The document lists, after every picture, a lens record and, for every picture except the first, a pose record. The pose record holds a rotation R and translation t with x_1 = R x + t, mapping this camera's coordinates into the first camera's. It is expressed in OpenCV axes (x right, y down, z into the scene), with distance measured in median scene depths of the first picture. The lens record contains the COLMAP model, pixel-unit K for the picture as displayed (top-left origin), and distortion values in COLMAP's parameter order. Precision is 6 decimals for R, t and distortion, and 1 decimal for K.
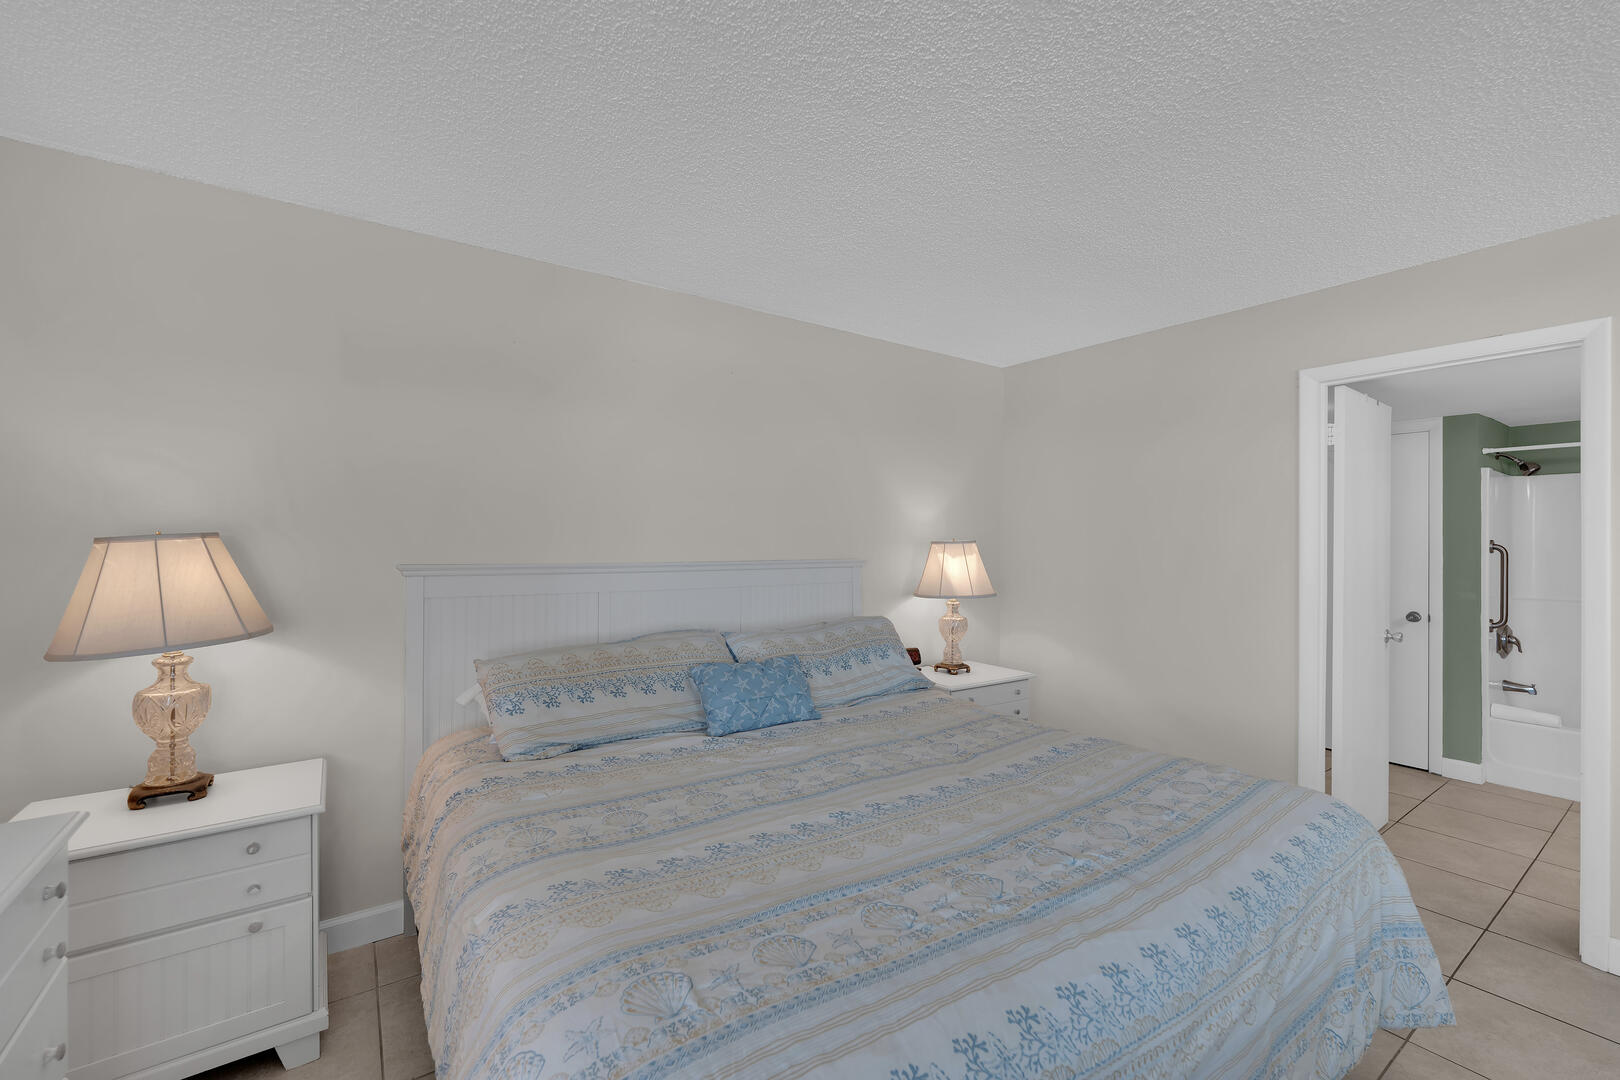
lens RADIAL K [[642.4, 0, 810.0], [0, 642.4, 540.0], [0, 0, 1]] dist [0.000224, -0.000071]
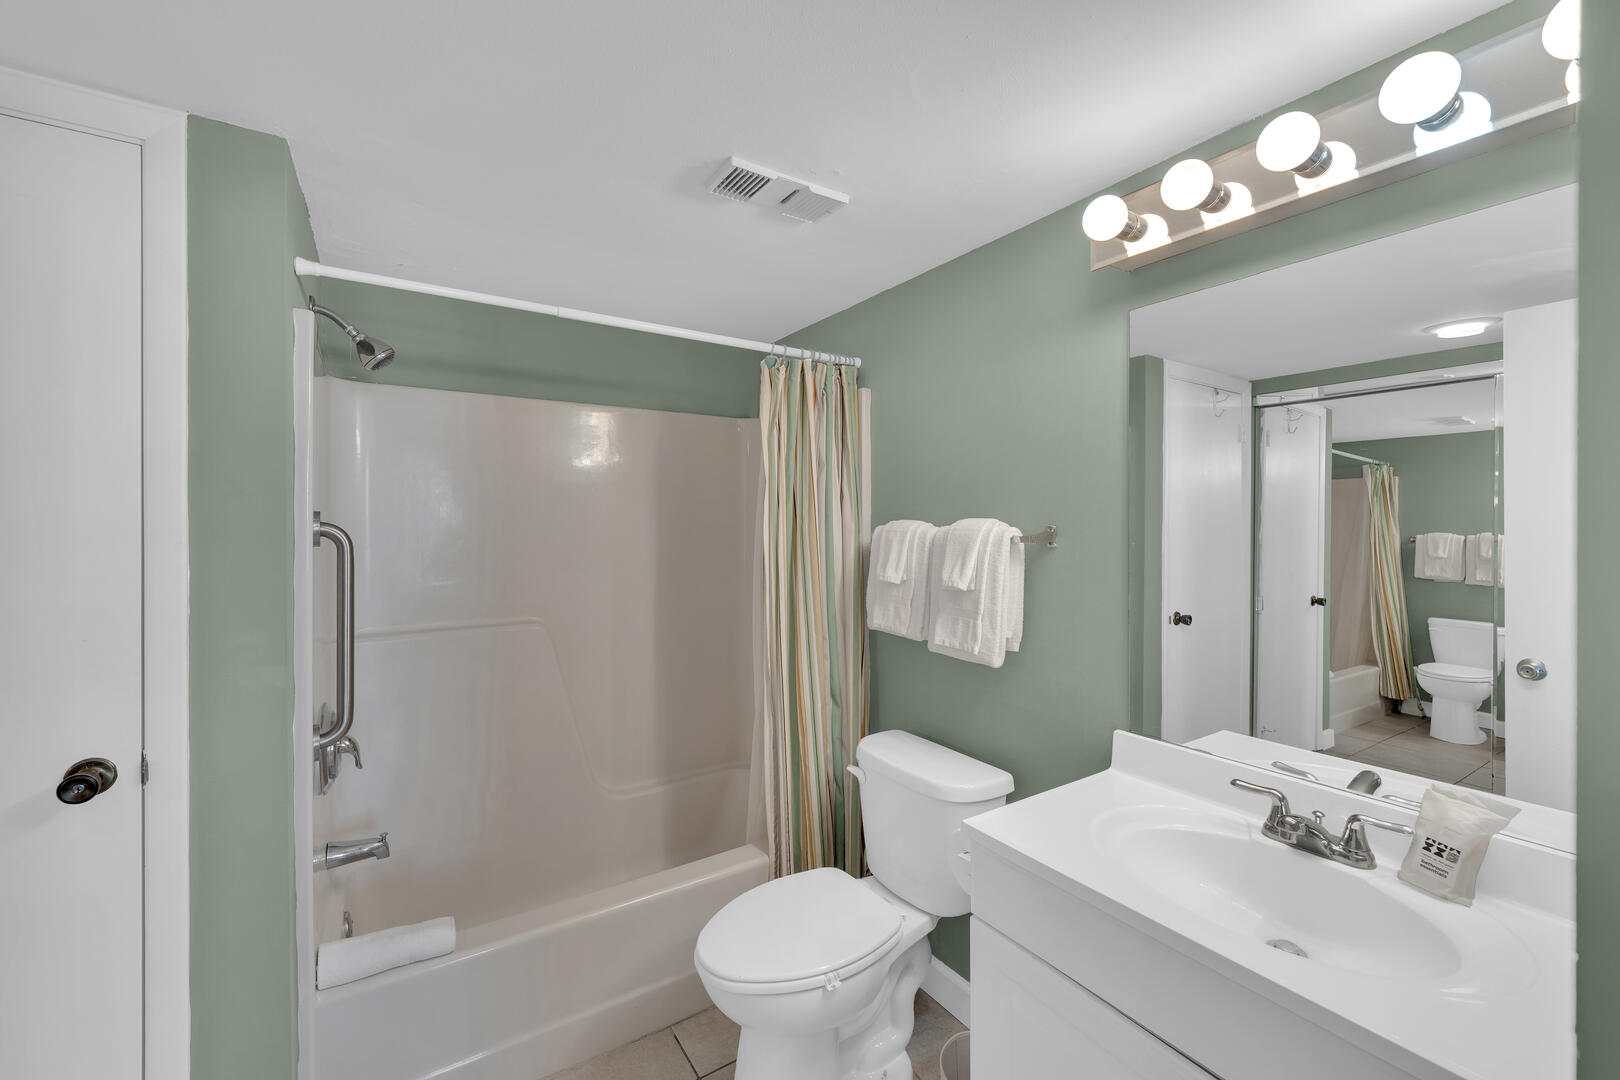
lens RADIAL K [[659.6, 0, 809.4], [0, 659.6, 535.4], [0, 0, 1]] dist [-0.003317, 0.000167]
pose [[0.026681, -0.009081, 0.999603, 0.672472], [-0.005481, 0.999942, 0.009230, 0.008969], [-0.999629, -0.005725, 0.026630, 0.688943]]
